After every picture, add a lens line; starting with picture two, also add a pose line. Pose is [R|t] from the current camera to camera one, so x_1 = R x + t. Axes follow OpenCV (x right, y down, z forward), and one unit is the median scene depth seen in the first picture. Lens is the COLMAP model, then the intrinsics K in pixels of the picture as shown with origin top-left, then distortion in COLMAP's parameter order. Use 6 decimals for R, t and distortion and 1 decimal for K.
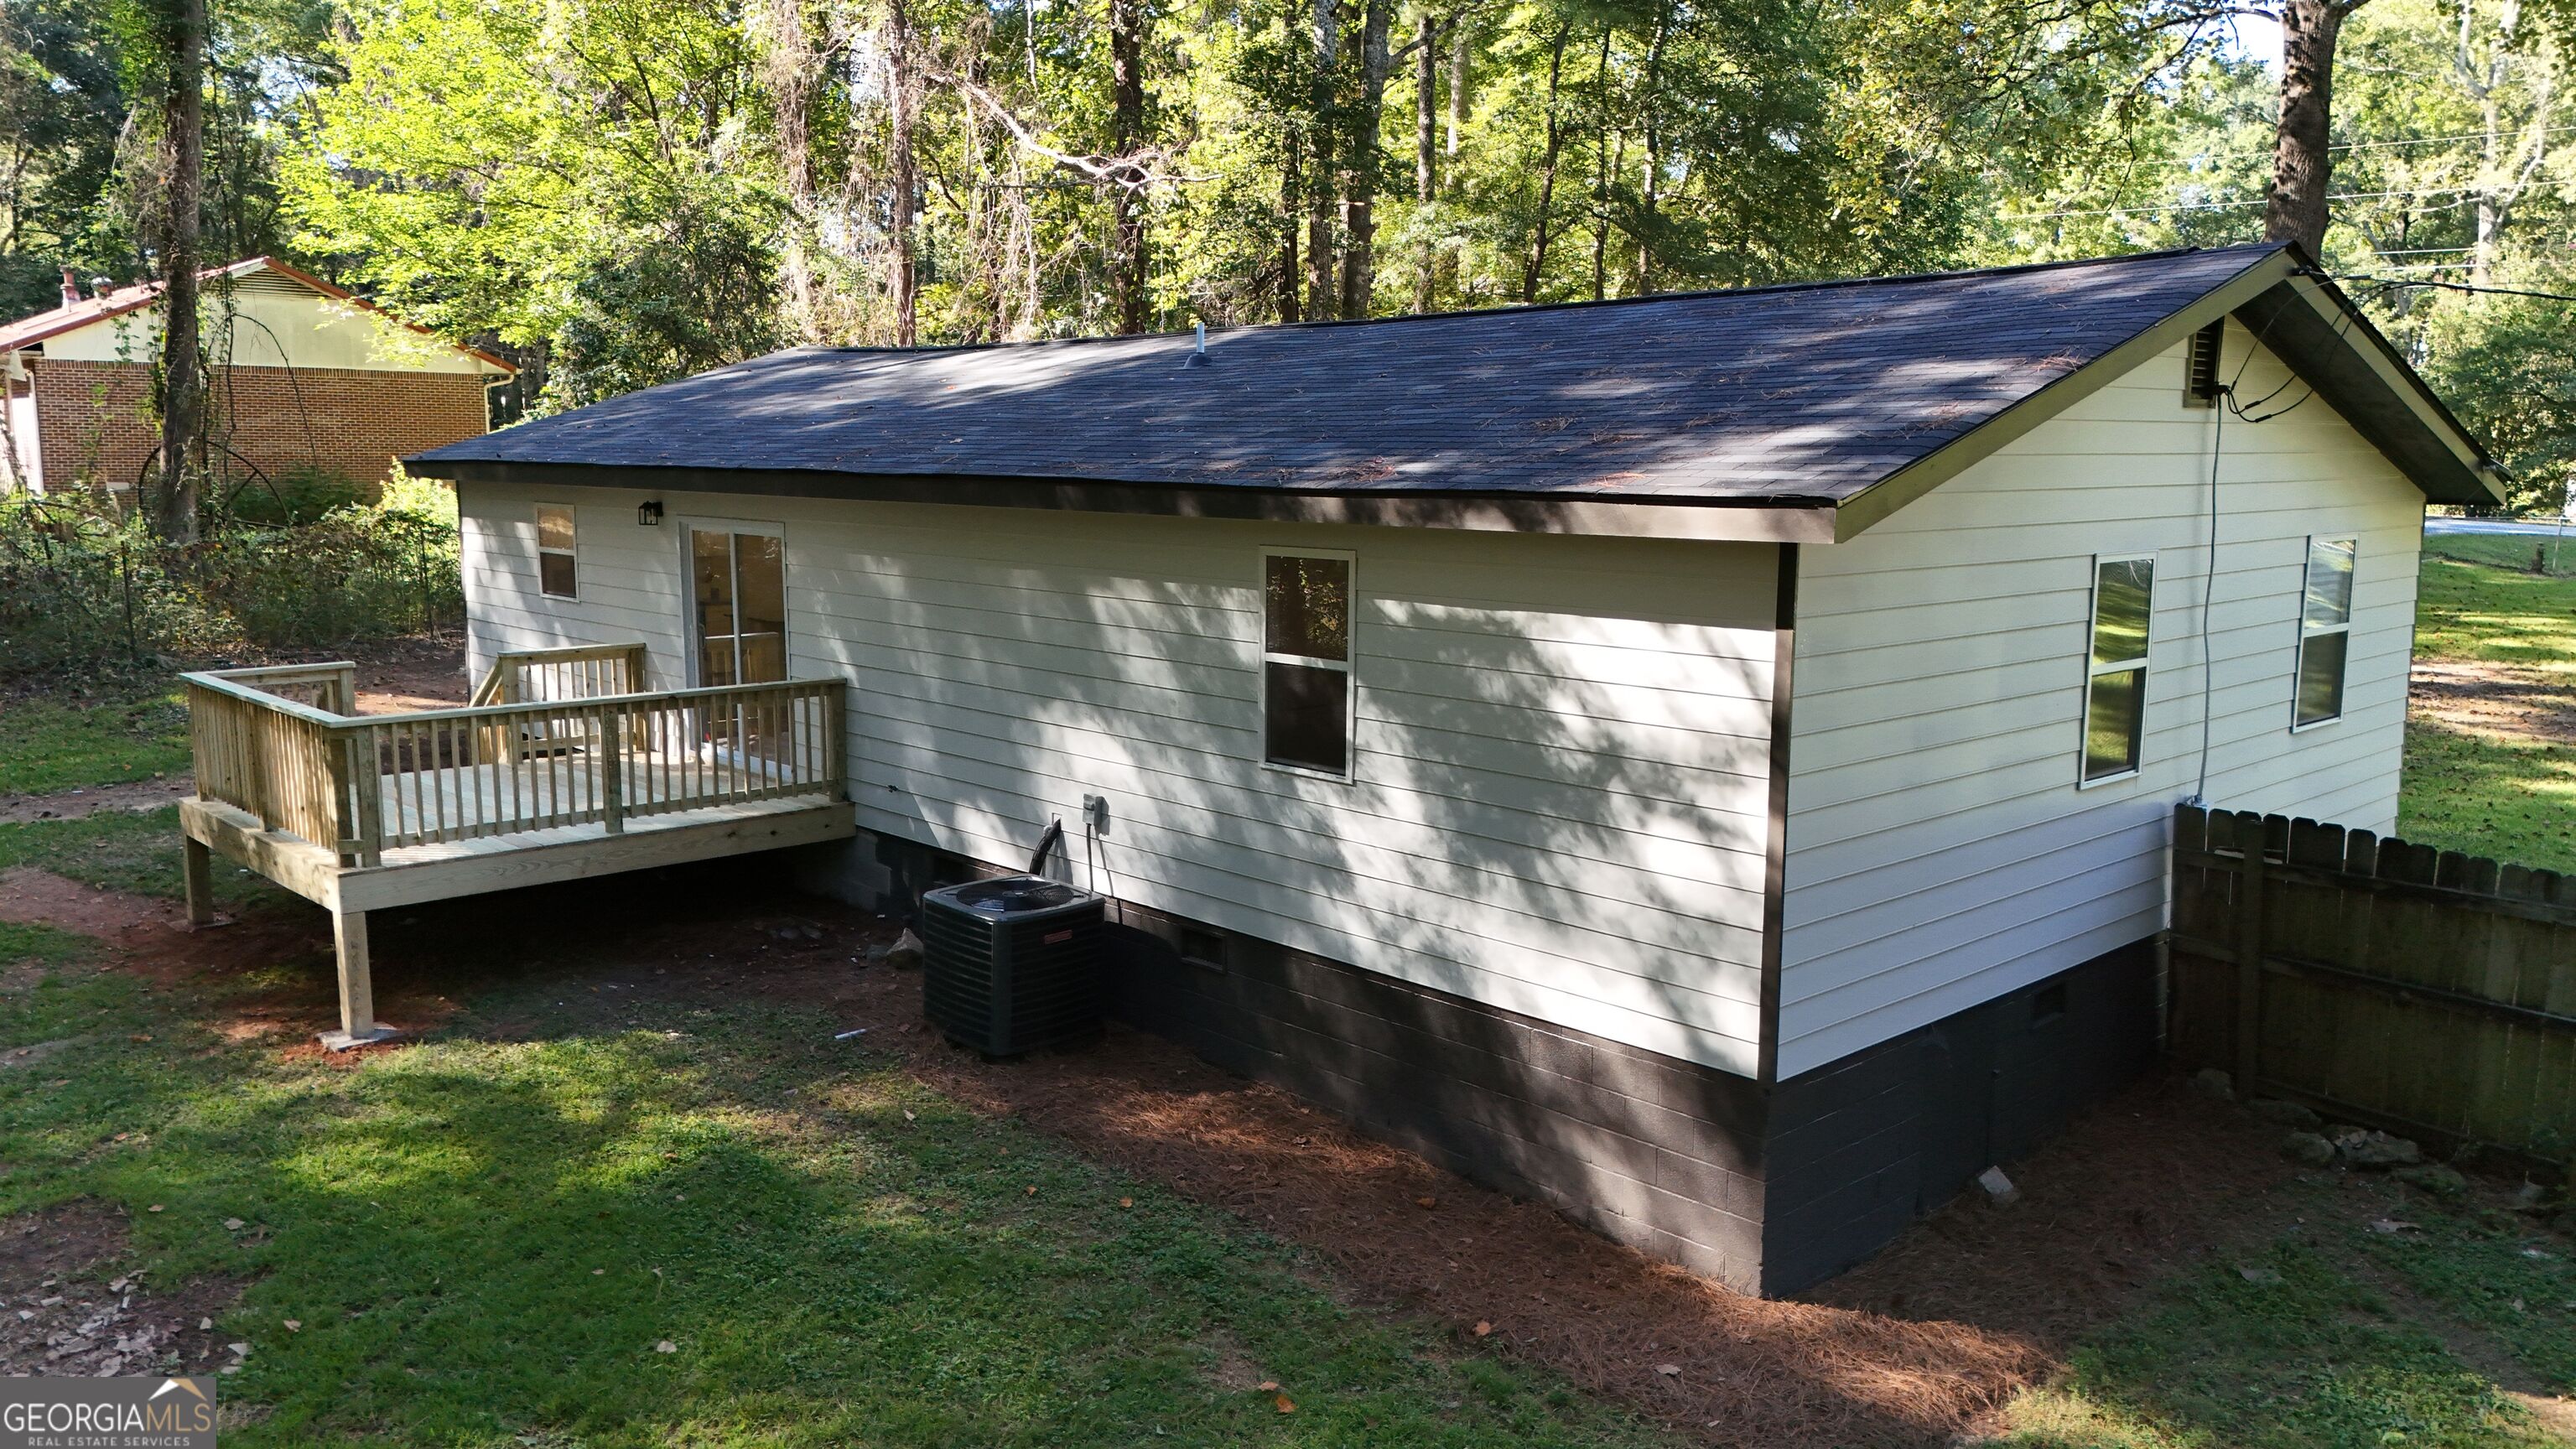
lens RADIAL K [[1889.1, 0, 1277.9], [0, 1889.1, 716.1], [0, 0, 1]] dist [0.073269, -0.062140]
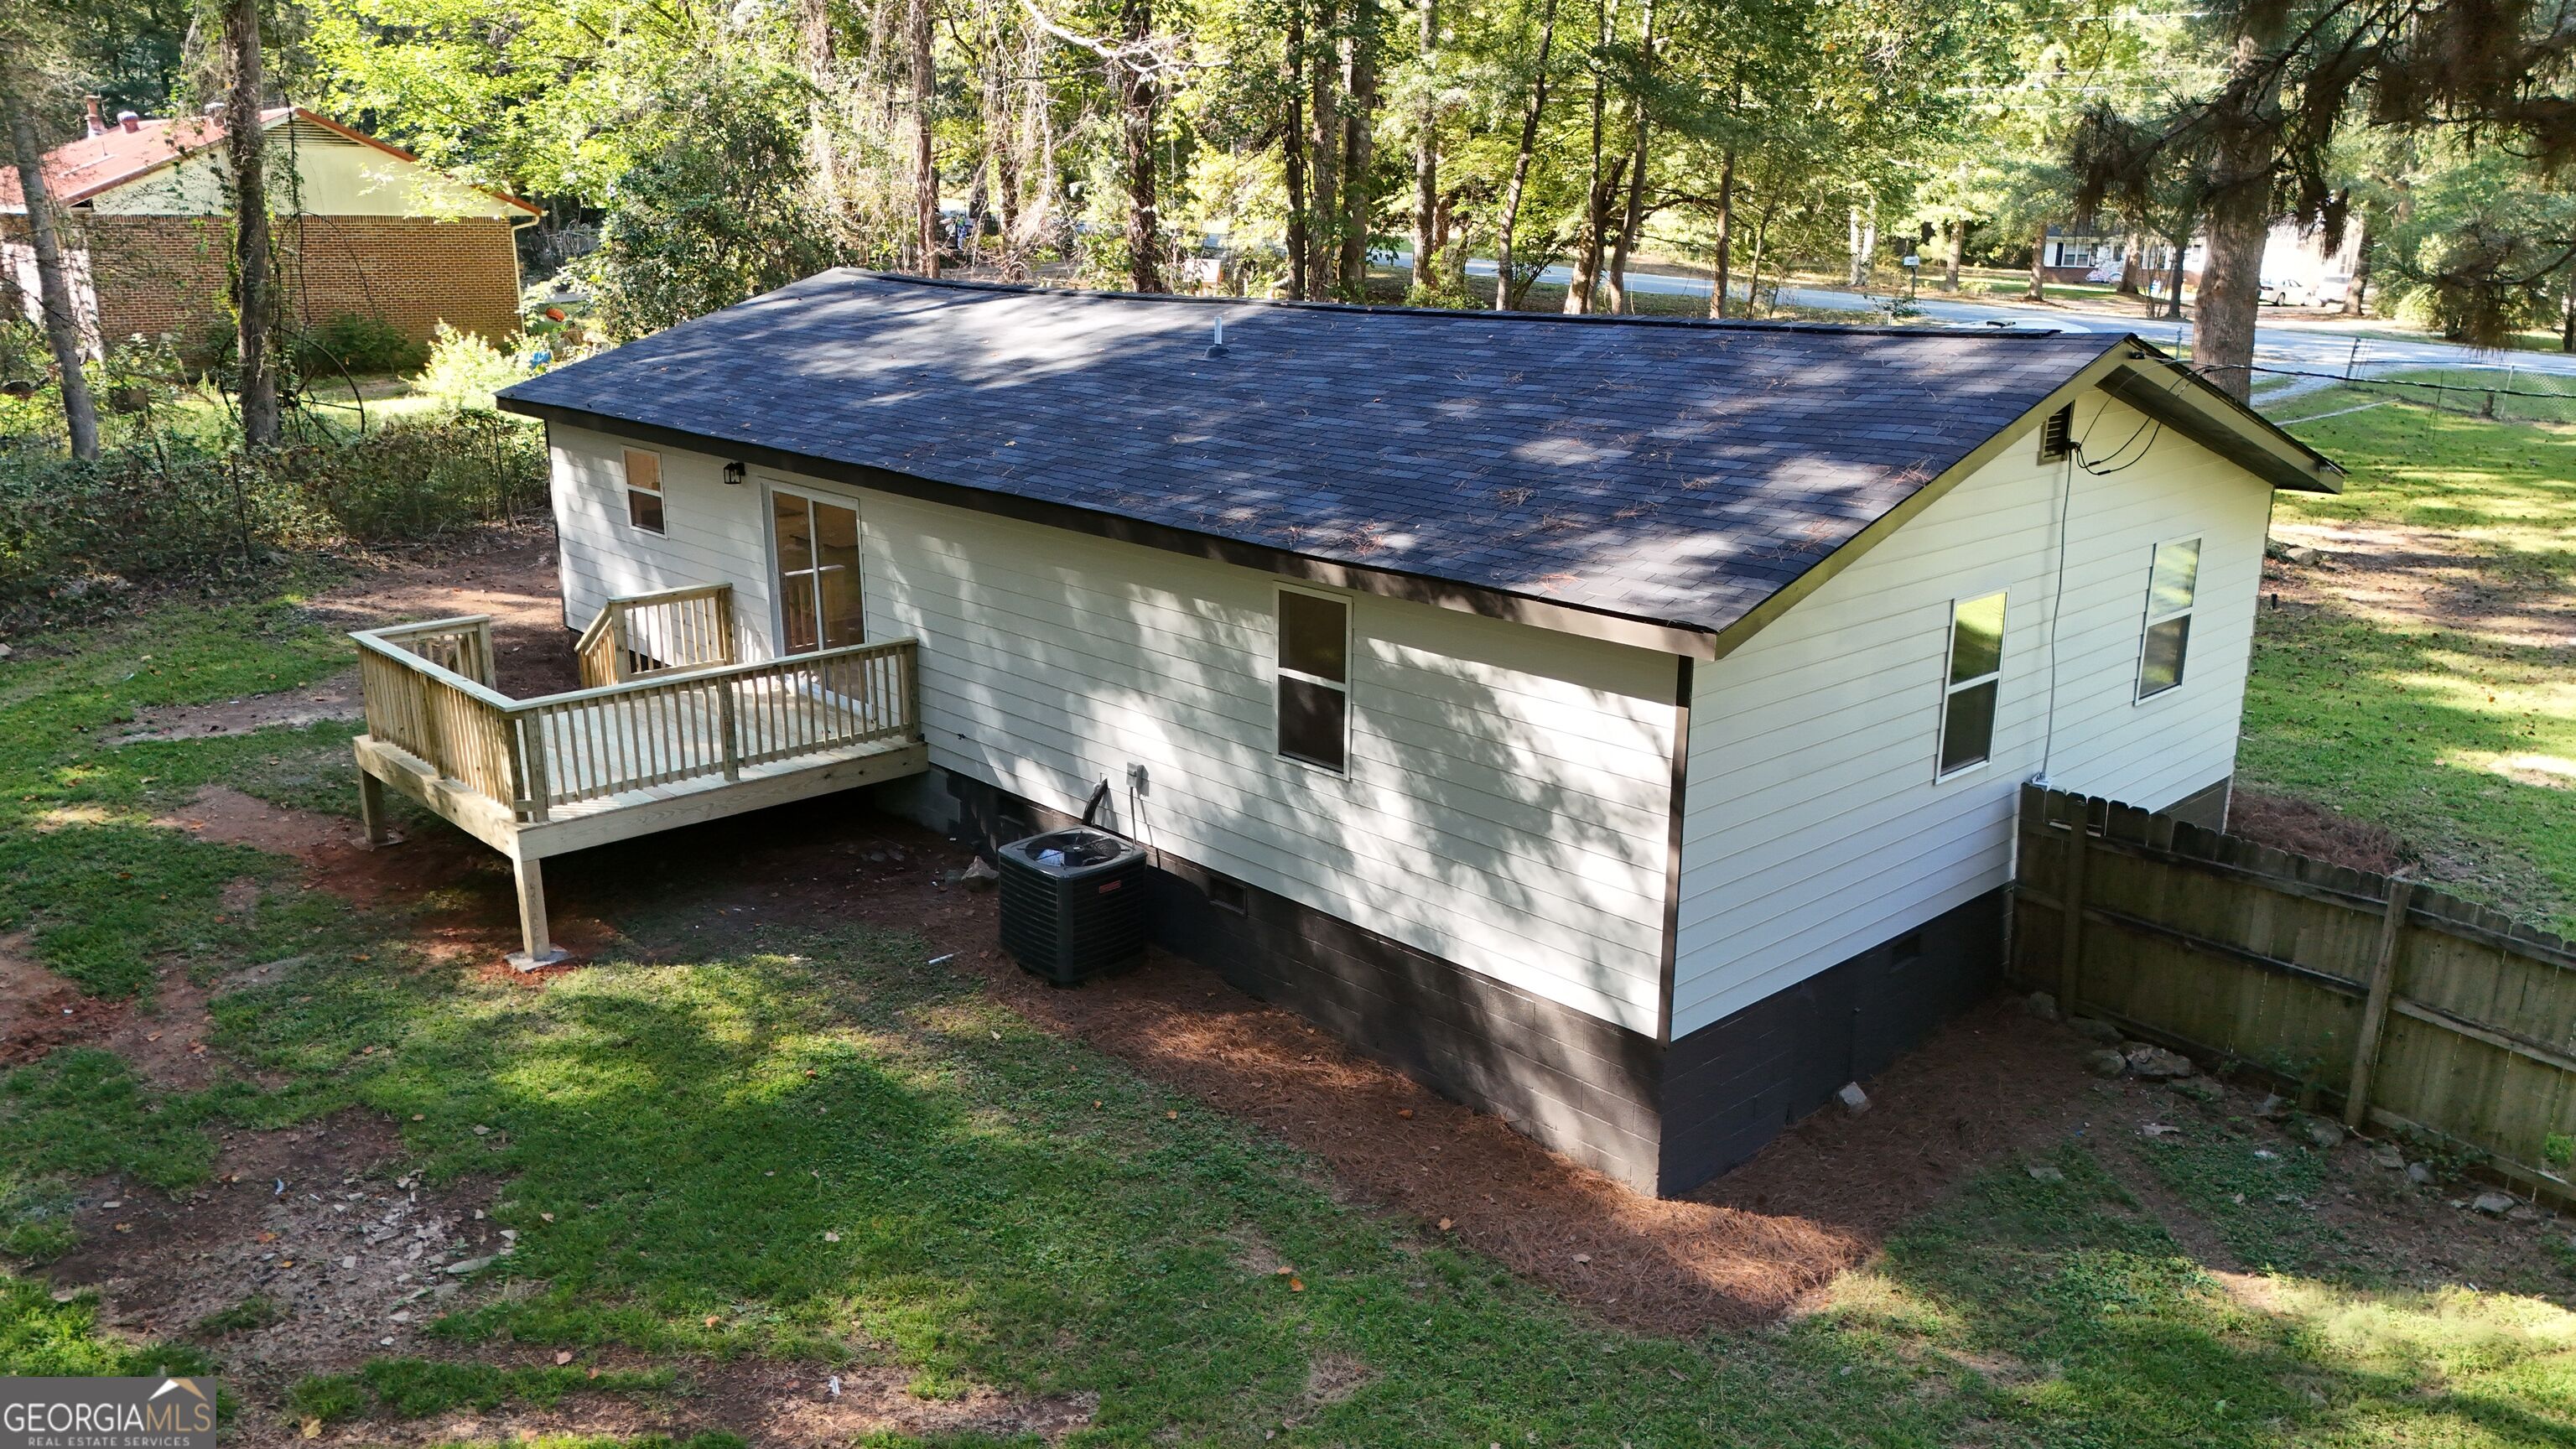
lens RADIAL K [[1889.1, 0, 1275.0], [0, 1889.1, 713.8], [0, 0, 1]] dist [0.073269, -0.062140]
pose [[0.999991, -0.002147, -0.003622, -0.004399], [0.002569, 0.992672, 0.120816, -0.149729], [0.003336, -0.120824, 0.992668, -0.213110]]
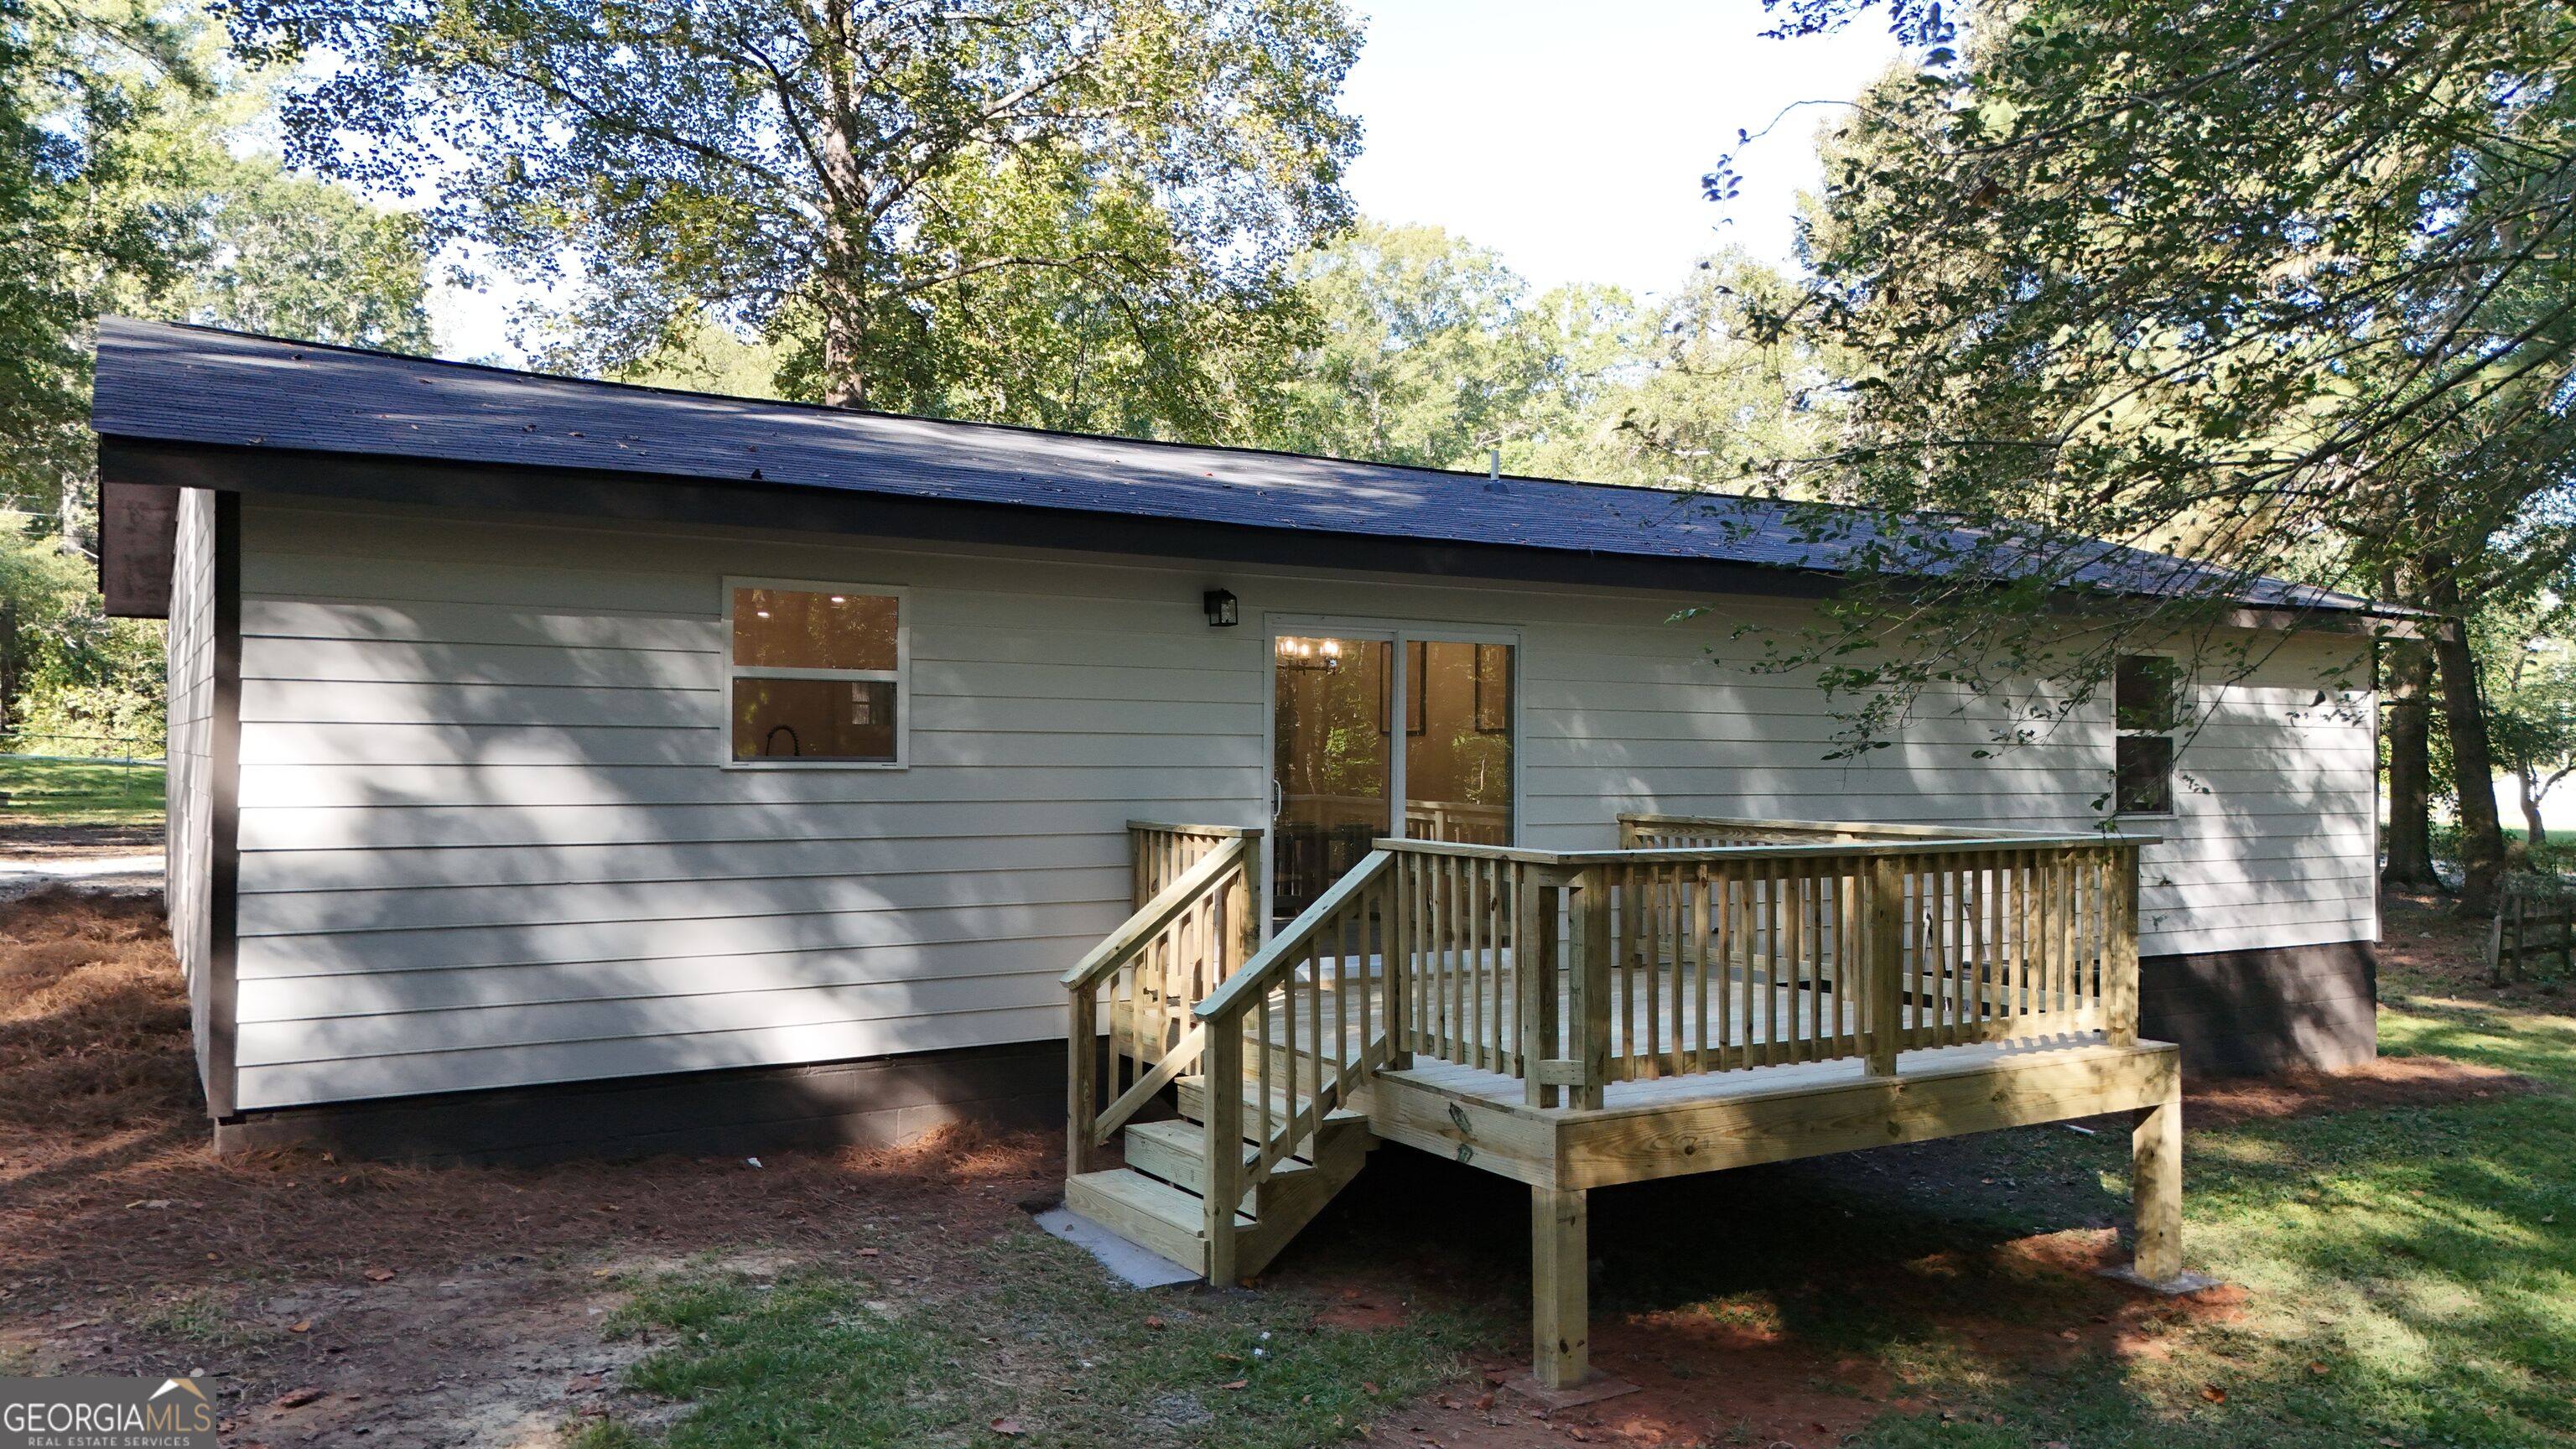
lens RADIAL K [[1889.1, 0, 1289.8], [0, 1889.1, 727.6], [0, 0, 1]] dist [0.073269, -0.062140]
pose [[0.982467, -0.001816, -0.186430, -0.508939], [-0.027318, 0.987758, -0.153586, 0.061303], [0.184427, 0.155986, 0.970389, 0.461688]]
